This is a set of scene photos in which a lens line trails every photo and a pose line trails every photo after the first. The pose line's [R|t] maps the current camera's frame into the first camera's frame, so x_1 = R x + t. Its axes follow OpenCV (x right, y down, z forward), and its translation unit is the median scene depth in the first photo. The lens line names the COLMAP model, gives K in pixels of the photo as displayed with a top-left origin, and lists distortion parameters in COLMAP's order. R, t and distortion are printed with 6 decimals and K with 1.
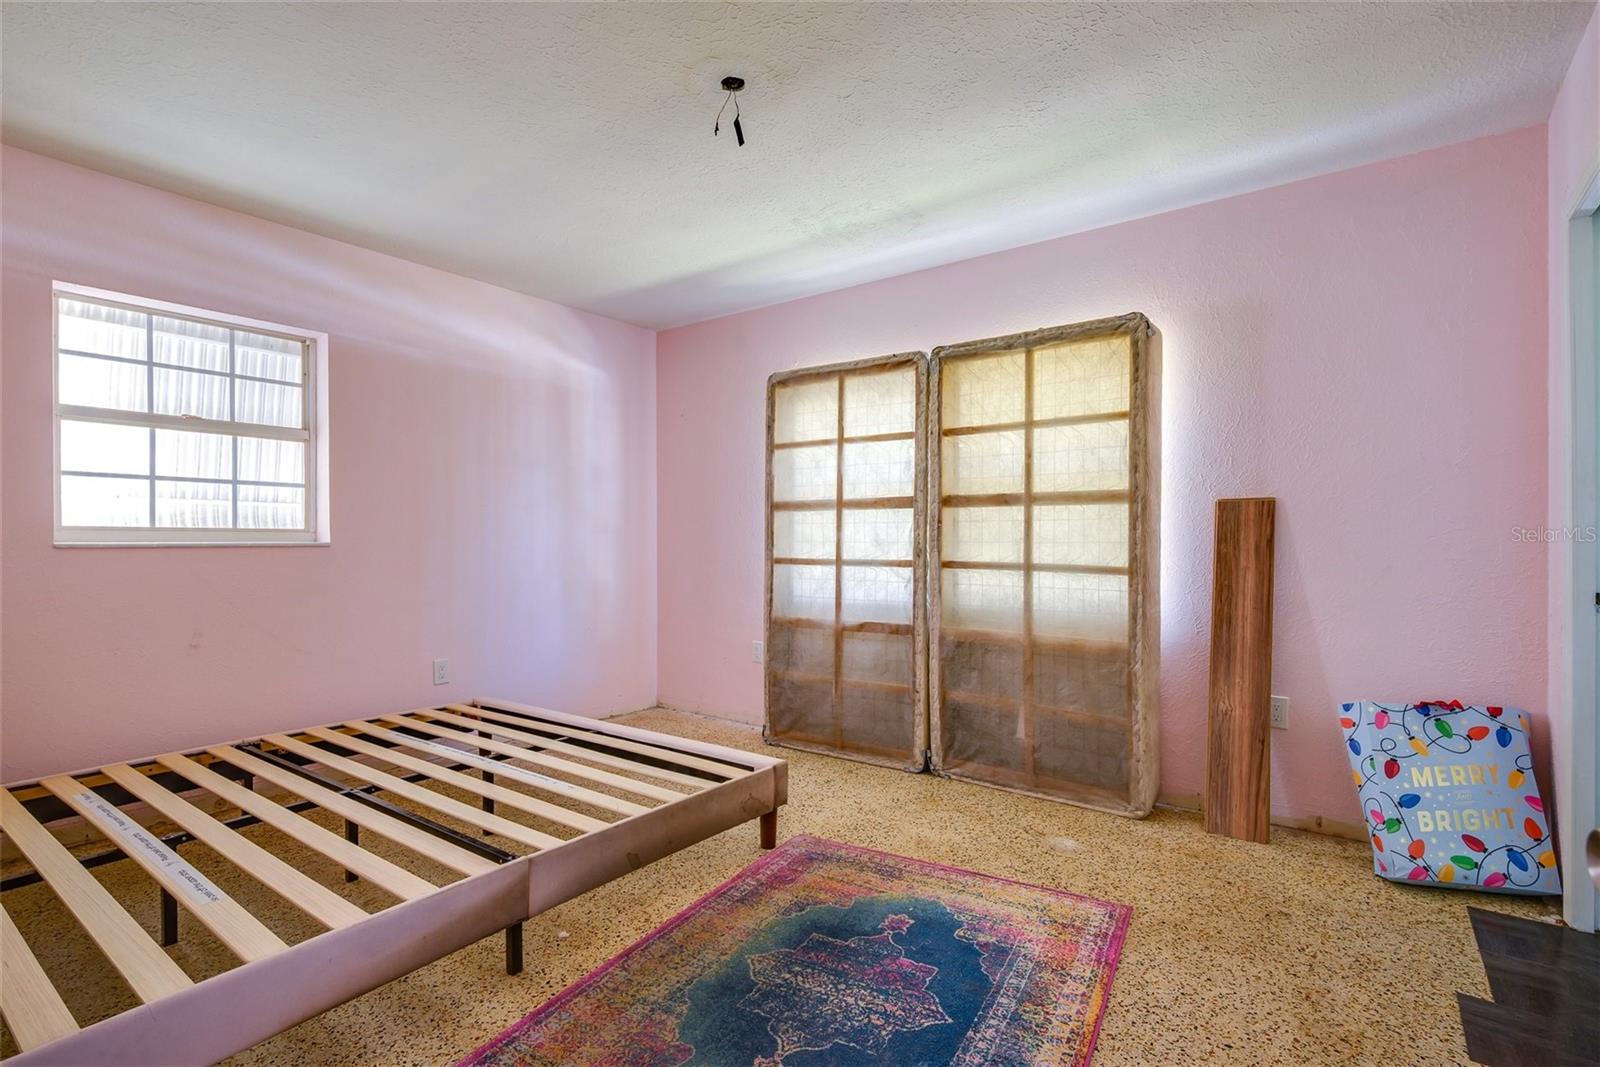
lens RADIAL K [[756.4, 0, 800.0], [0, 756.4, 533.5], [0, 0, 1]] dist [-0.000319, -0.000066]
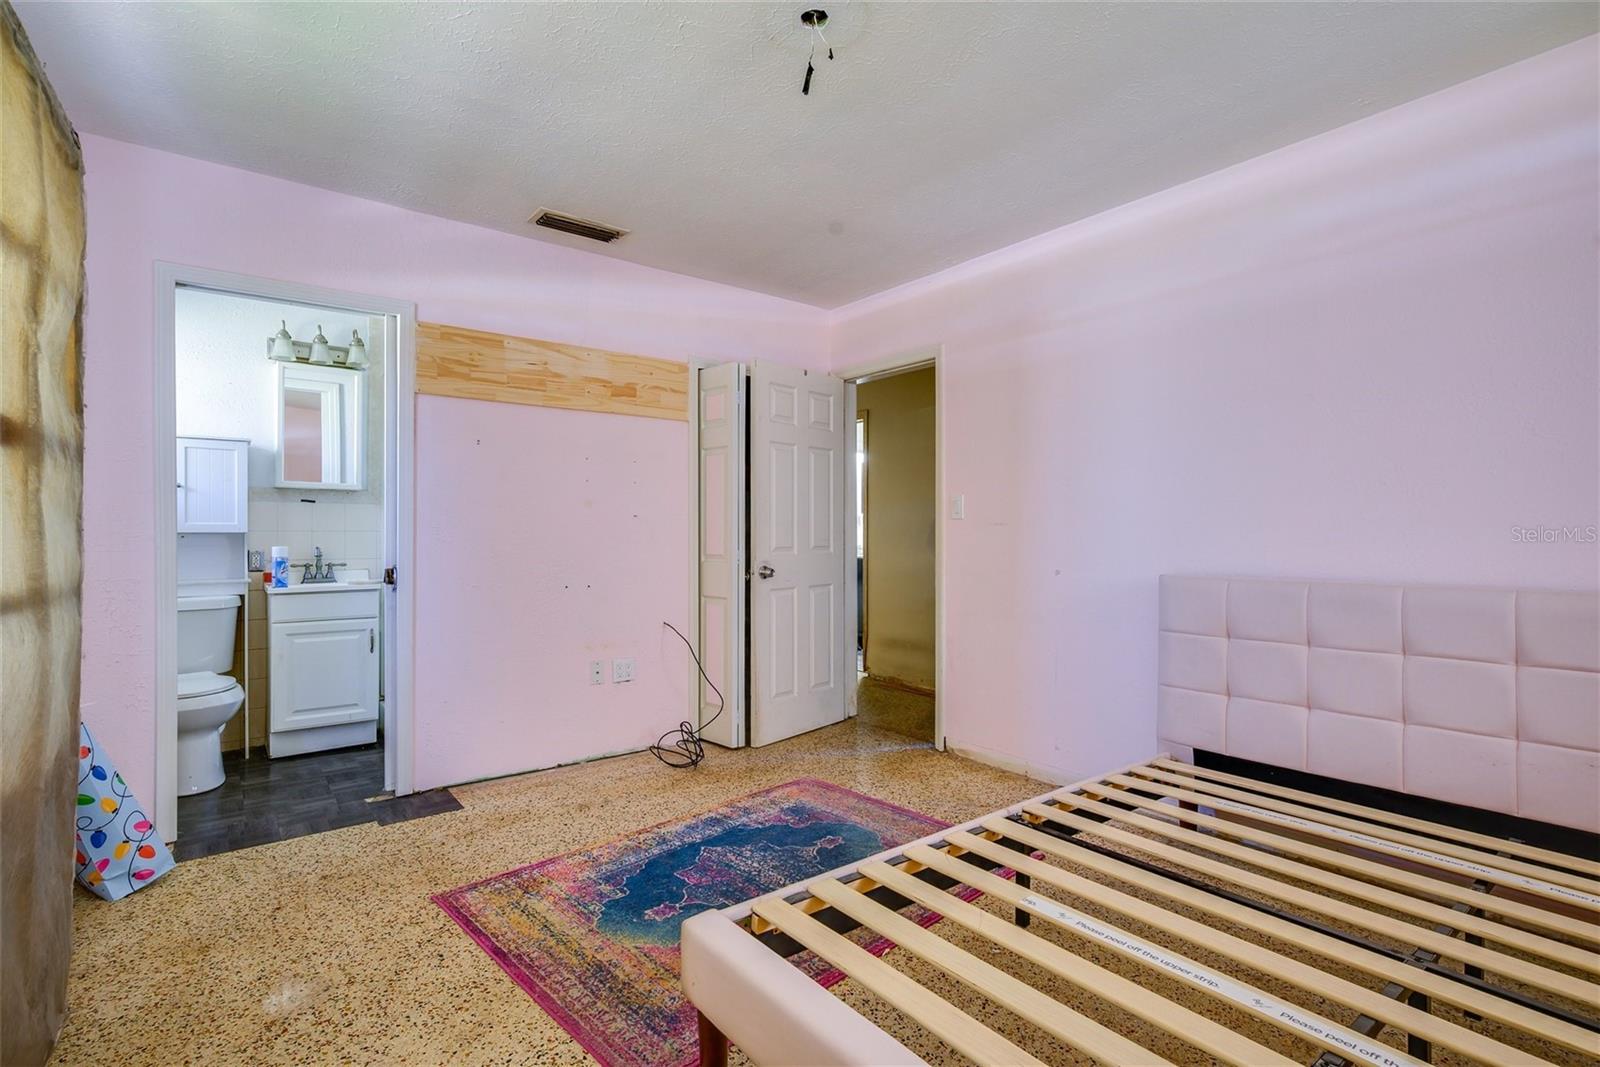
lens RADIAL K [[756.4, 0, 800.0], [0, 756.4, 533.5], [0, 0, 1]] dist [-0.000319, -0.000066]
pose [[-0.961785, -0.000742, 0.273804, -0.334170], [-0.002611, 0.999976, -0.006461, 0.012378], [-0.273792, -0.006929, -0.961764, 1.964551]]
